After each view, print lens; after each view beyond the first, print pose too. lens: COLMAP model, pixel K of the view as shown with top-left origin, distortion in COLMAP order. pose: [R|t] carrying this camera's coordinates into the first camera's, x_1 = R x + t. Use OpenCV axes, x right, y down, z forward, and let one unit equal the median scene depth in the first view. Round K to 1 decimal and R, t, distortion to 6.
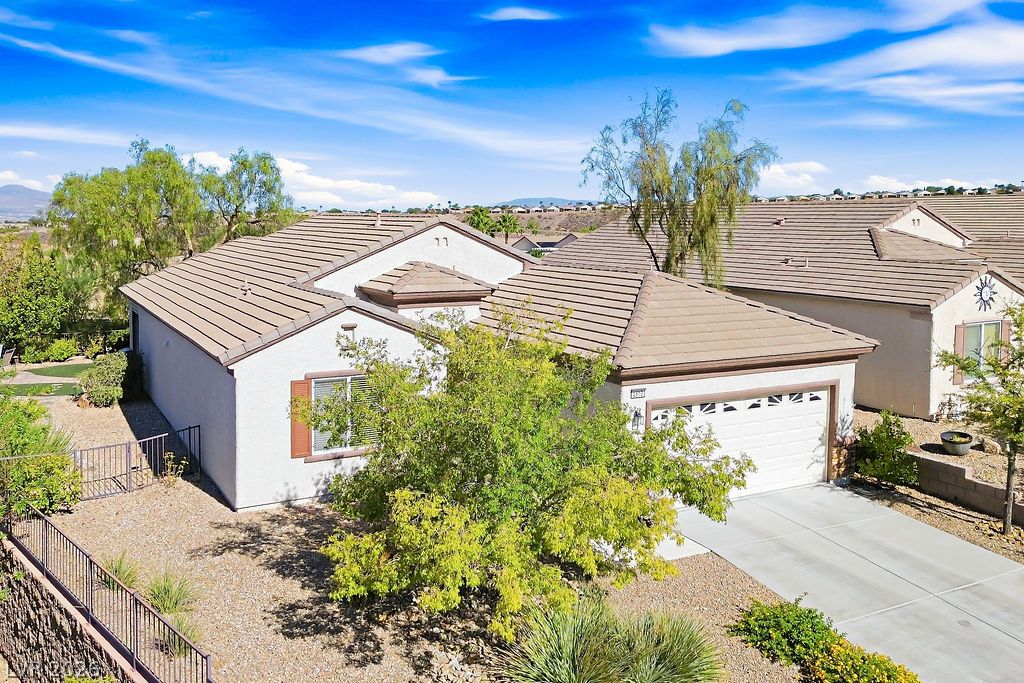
lens RADIAL K [[950.7, 0, 508.2], [0, 950.7, 280.8], [0, 0, 1]] dist [0.006545, 0.007422]
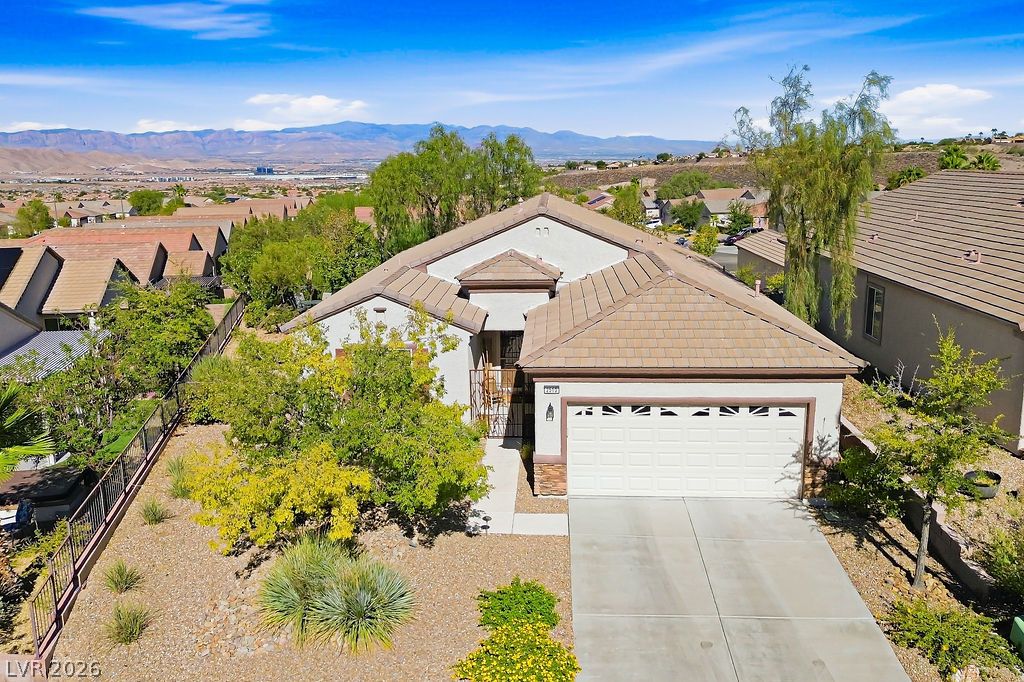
lens RADIAL K [[993.1, 0, 512.0], [0, 993.1, 341.0], [0, 0, 1]] dist [0.029181, -0.014120]
pose [[0.829232, 0.088097, -0.551918, 0.641157], [-0.013827, 0.990431, 0.137317, -0.085594], [0.558733, -0.106237, 0.822515, 0.014622]]
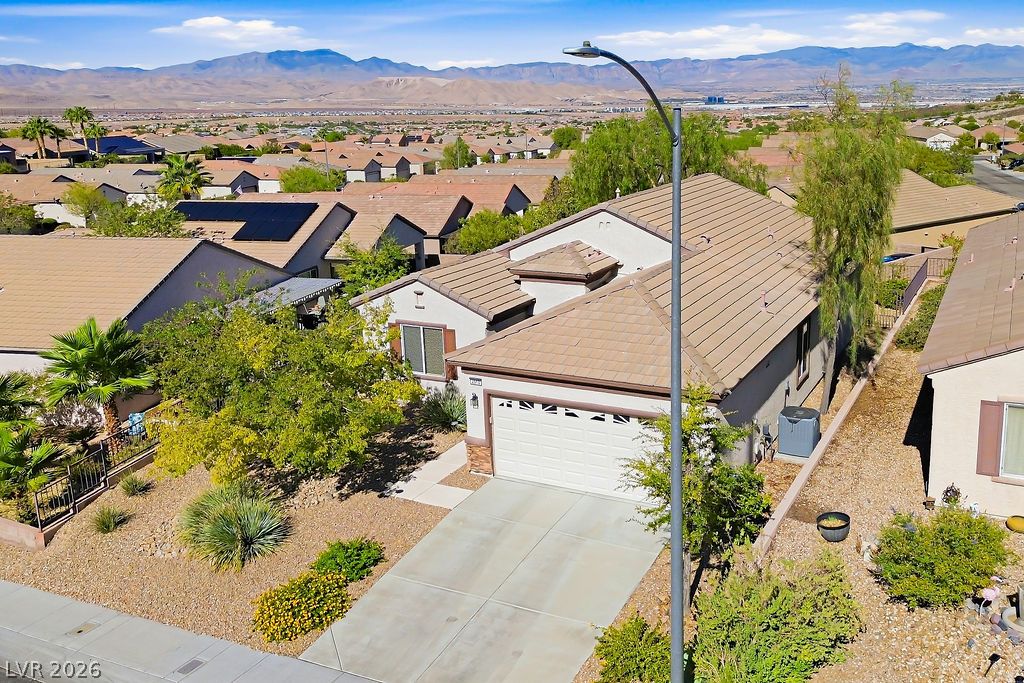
lens RADIAL K [[993.1, 0, 512.0], [0, 993.1, 341.5], [0, 0, 1]] dist [0.029181, -0.014120]
pose [[0.513173, 0.191097, -0.836741, 1.101042], [-0.017558, 0.977032, 0.212369, -0.189955], [0.858105, -0.094290, 0.504742, 0.323102]]
